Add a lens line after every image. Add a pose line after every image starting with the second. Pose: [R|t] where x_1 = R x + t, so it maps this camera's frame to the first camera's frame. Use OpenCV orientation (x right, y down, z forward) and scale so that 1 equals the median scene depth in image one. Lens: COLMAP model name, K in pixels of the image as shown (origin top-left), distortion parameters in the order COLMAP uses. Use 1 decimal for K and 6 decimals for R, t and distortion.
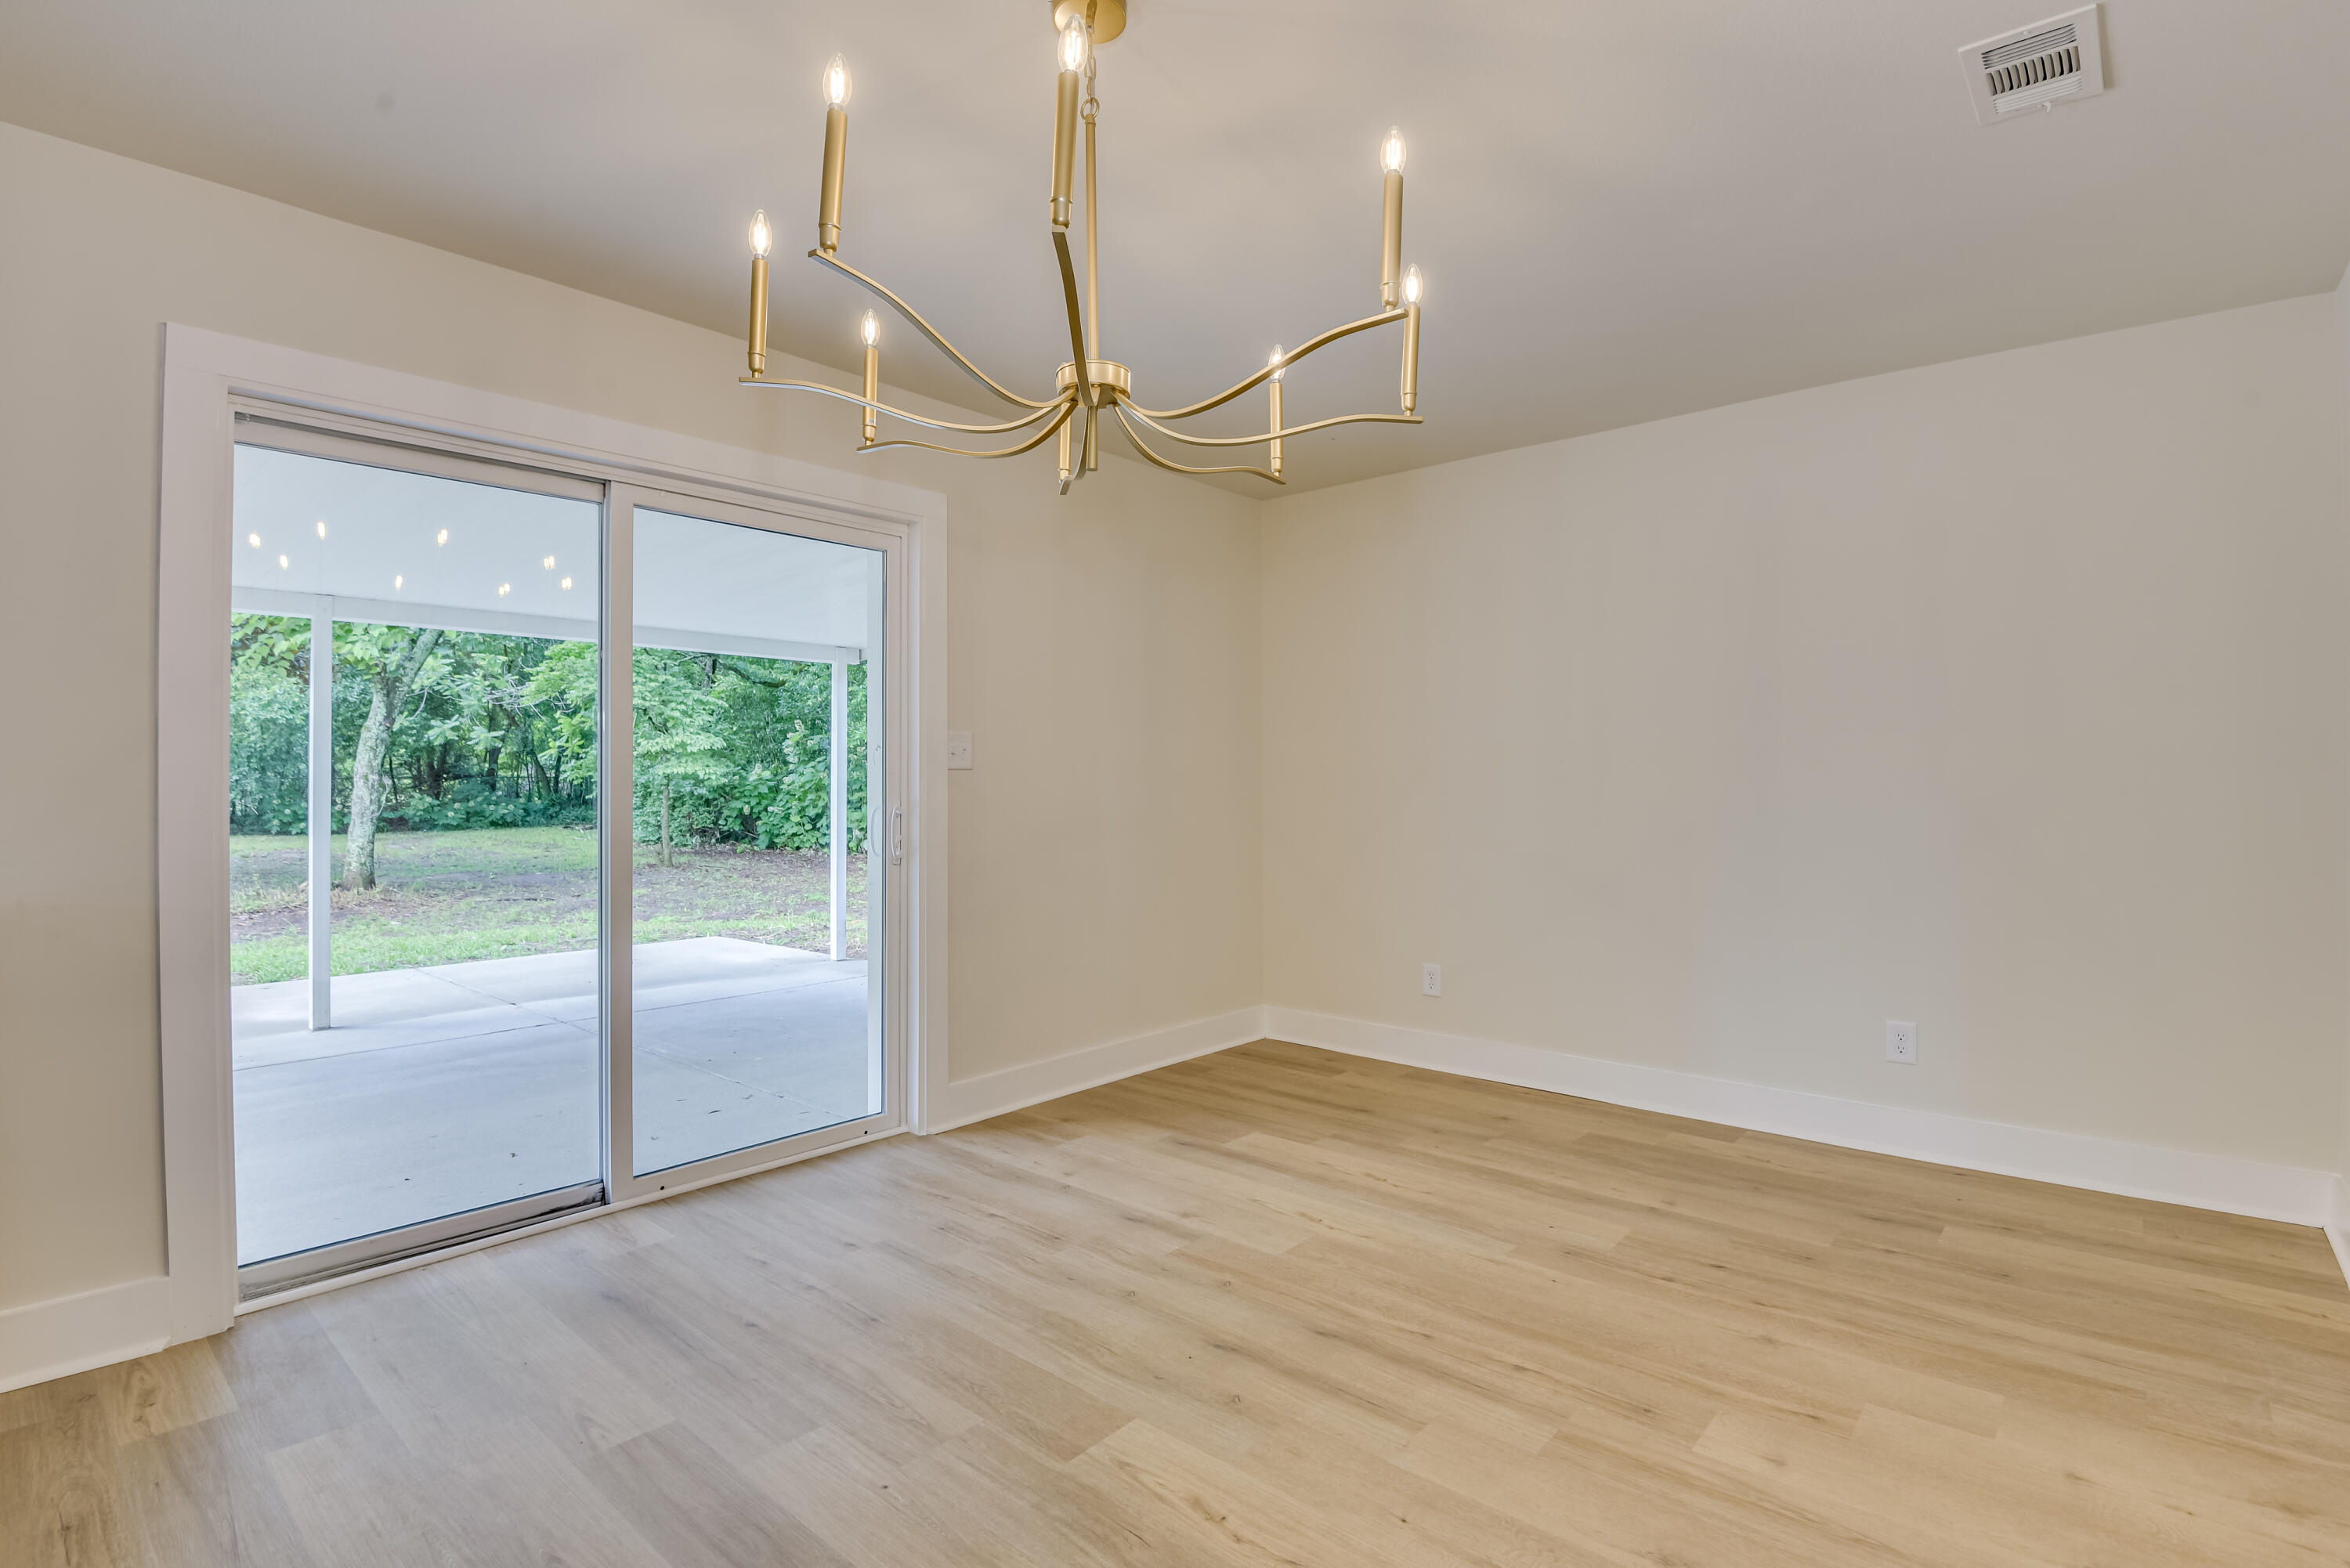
lens RADIAL K [[1133.6, 0, 1175.0], [0, 1133.6, 784.0], [0, 0, 1]] dist [0.000789, -0.014441]
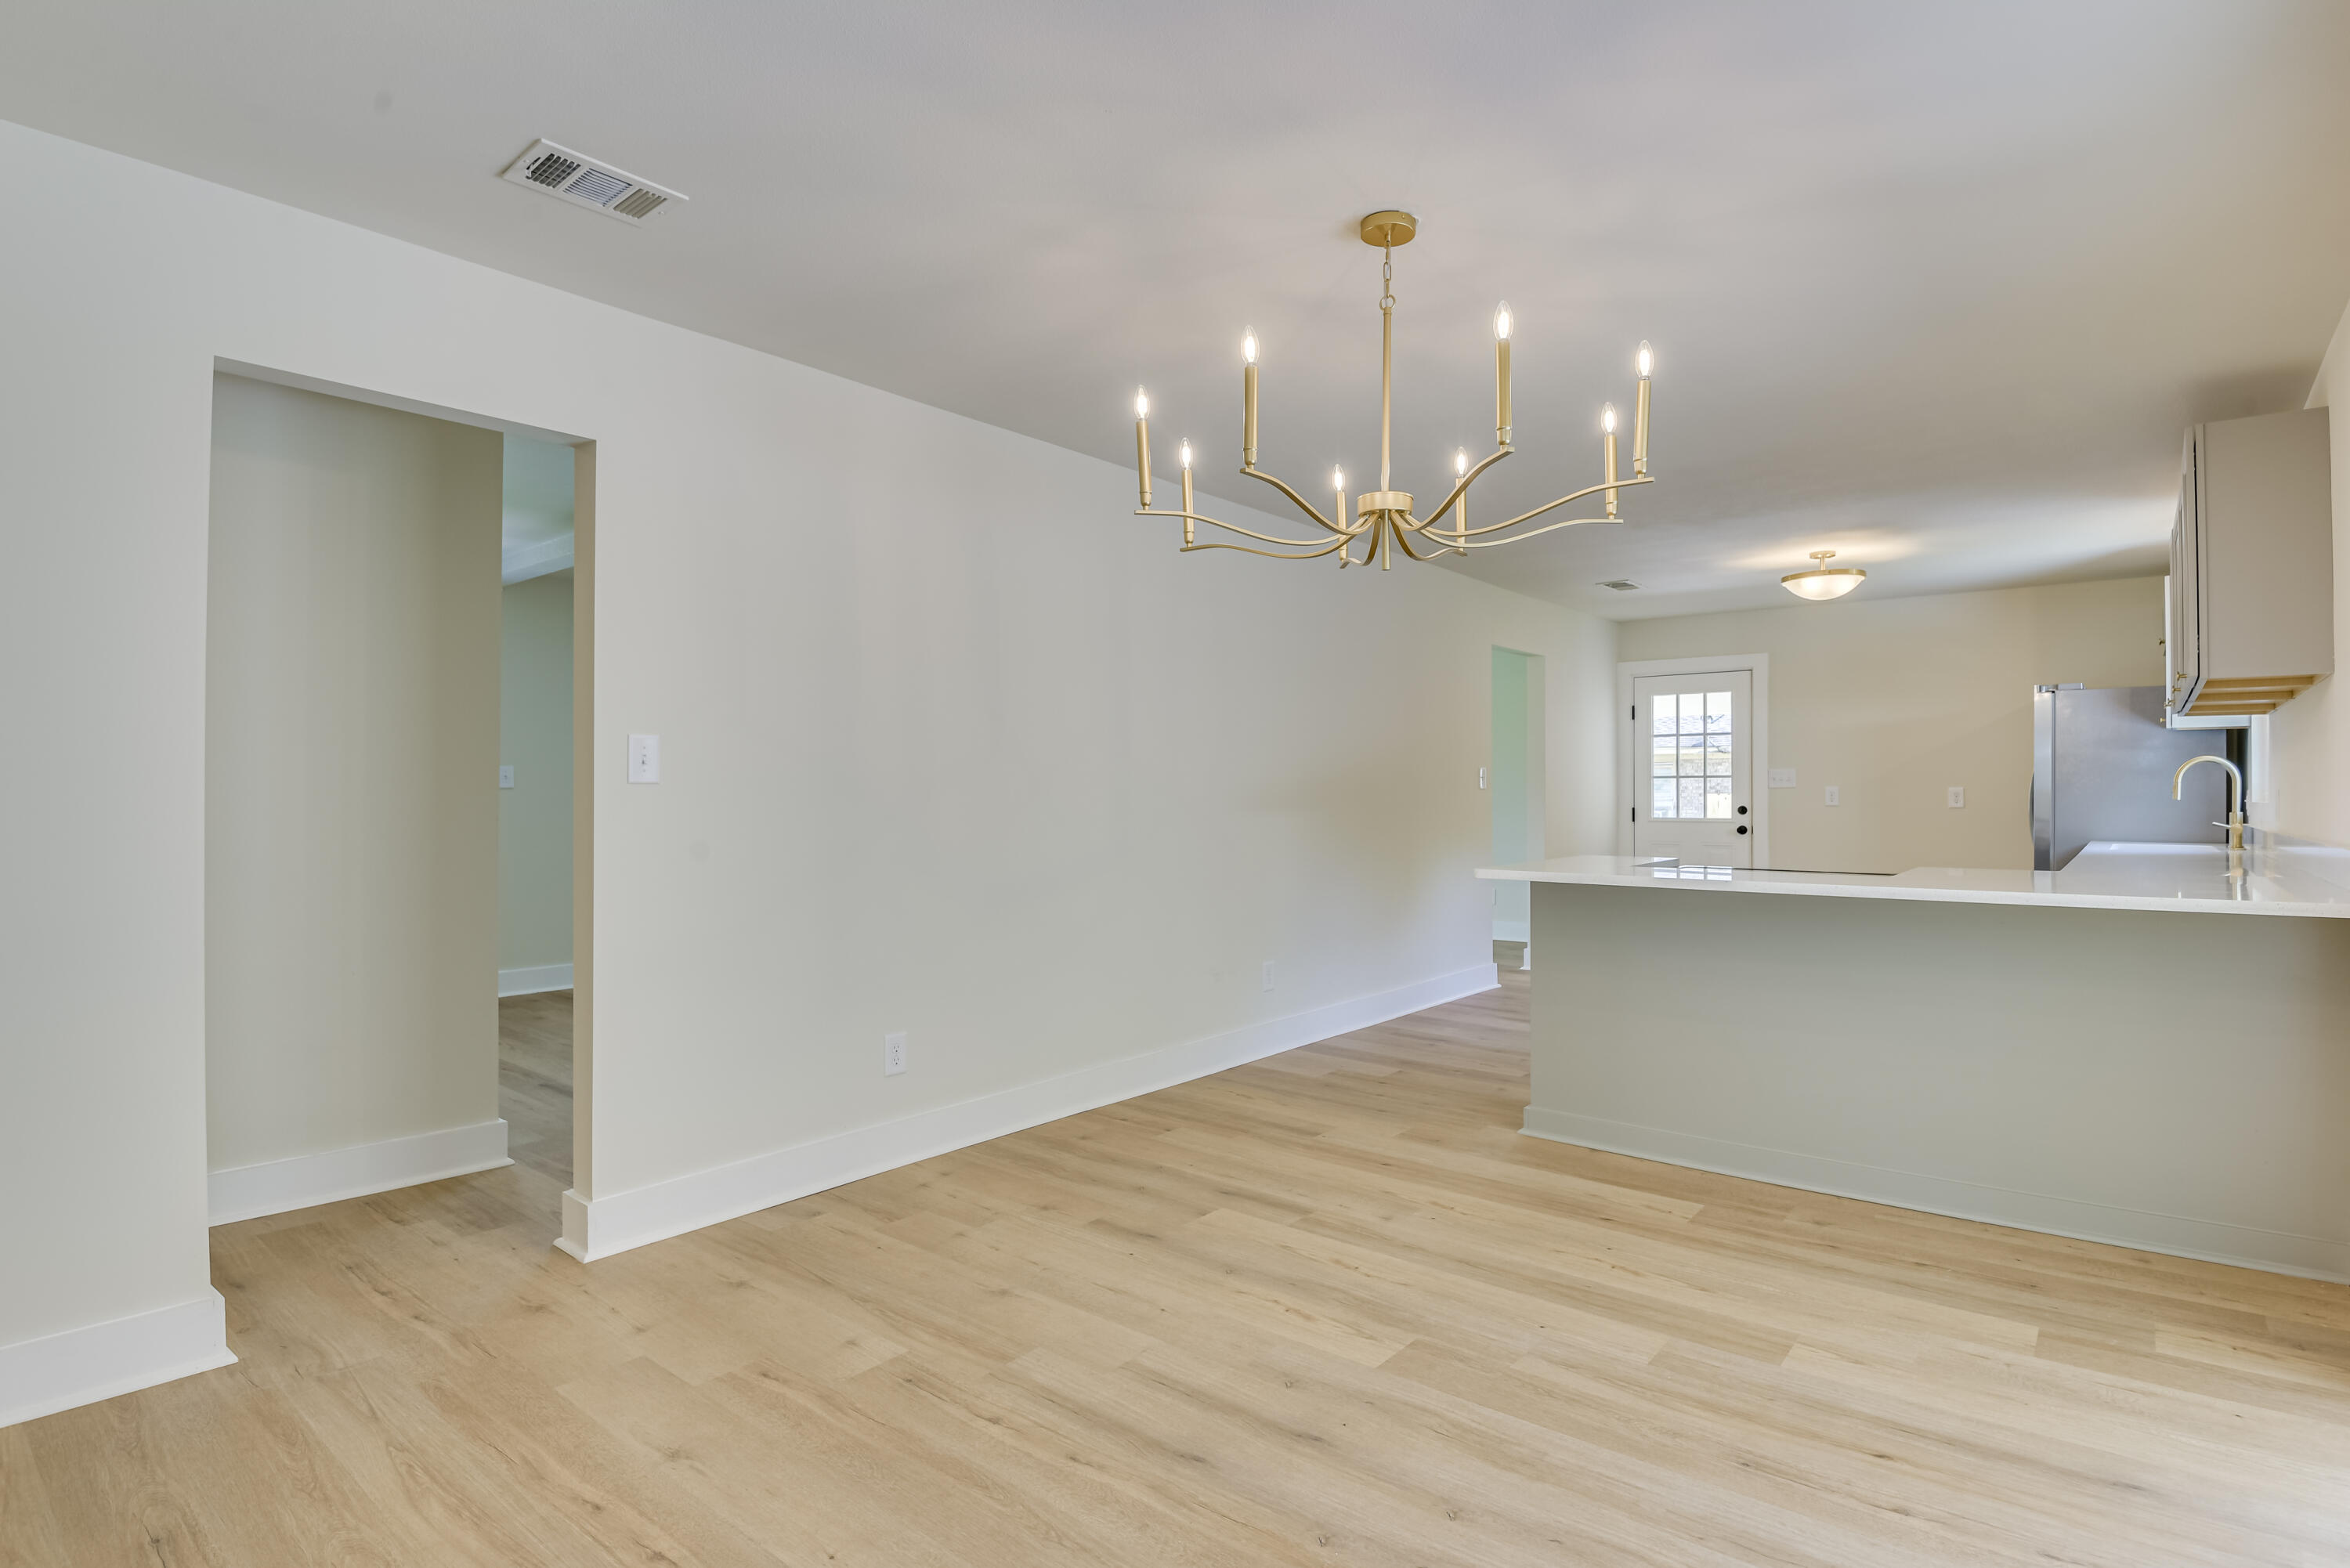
lens RADIAL K [[1189.9, 0, 1182.5], [0, 1189.9, 780.7], [0, 0, 1]] dist [-0.000360, -0.019599]
pose [[-0.999471, -0.001106, -0.032501, 0.182477], [-0.000808, 0.999958, -0.009177, -0.009314], [0.032509, -0.009146, -0.999430, 2.026060]]
